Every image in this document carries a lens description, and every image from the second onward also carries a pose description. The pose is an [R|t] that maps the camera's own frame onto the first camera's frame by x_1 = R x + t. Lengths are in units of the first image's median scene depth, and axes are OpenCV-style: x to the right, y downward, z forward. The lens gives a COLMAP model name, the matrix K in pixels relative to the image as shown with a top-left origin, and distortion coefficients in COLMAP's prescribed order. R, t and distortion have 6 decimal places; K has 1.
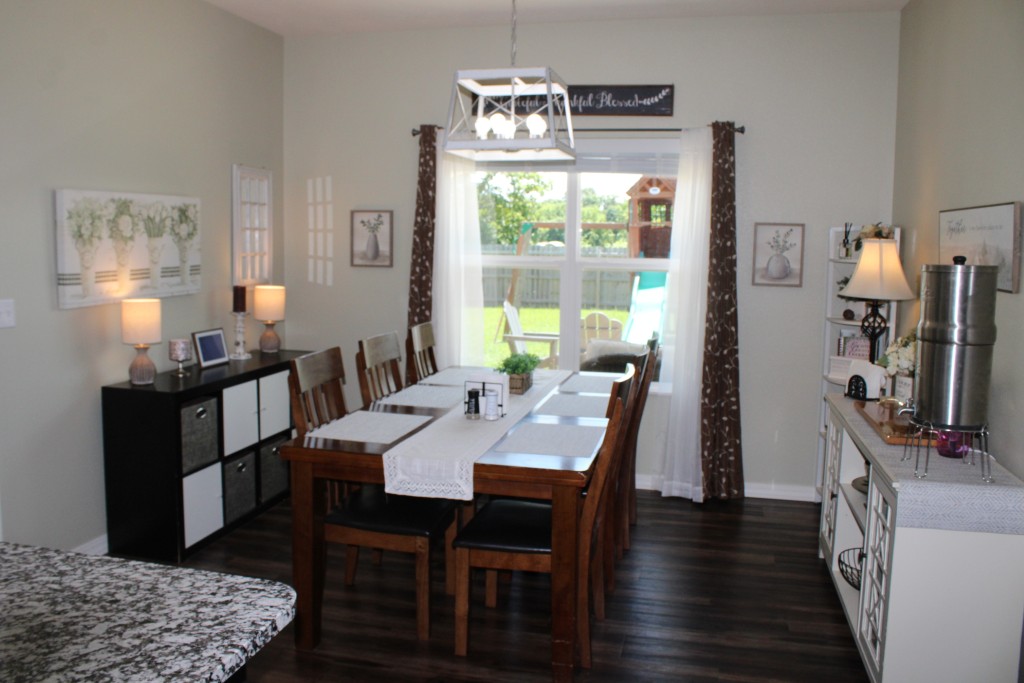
lens RADIAL K [[853.6, 0, 498.3], [0, 853.6, 337.3], [0, 0, 1]] dist [-0.157523, 0.135758]
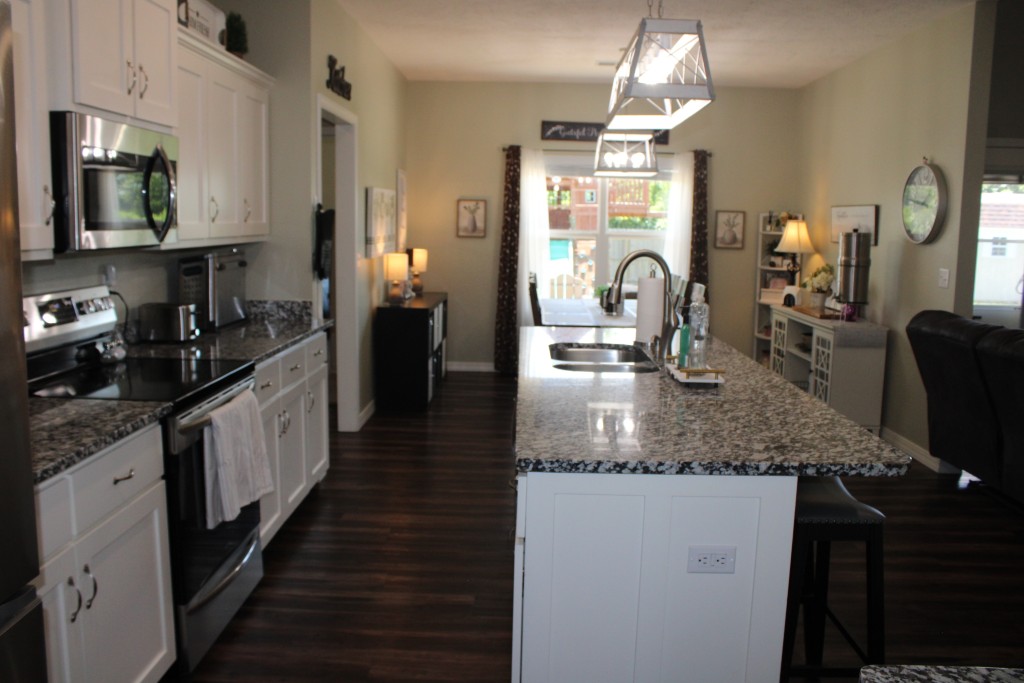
lens RADIAL K [[850.8, 0, 507.7], [0, 850.8, 338.1], [0, 0, 1]] dist [-0.173138, 0.169295]
pose [[0.976454, -0.026288, 0.214120, -0.459871], [0.021196, 0.999436, 0.026041, 0.064954], [-0.214683, -0.020889, 0.976460, -0.542245]]
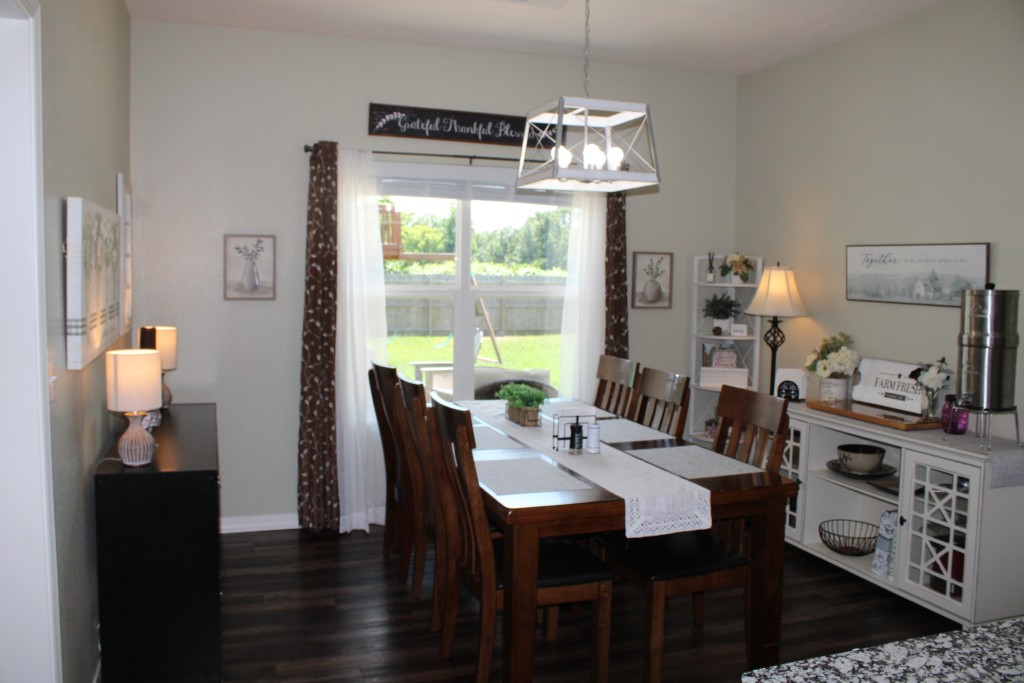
lens RADIAL K [[850.8, 0, 507.7], [0, 850.8, 338.1], [0, 0, 1]] dist [-0.173138, 0.169295]
pose [[0.836392, -0.046871, 0.546124, -0.441820], [0.061113, 0.998099, -0.007932, -0.024029], [-0.544714, 0.040009, 0.837667, 0.162374]]
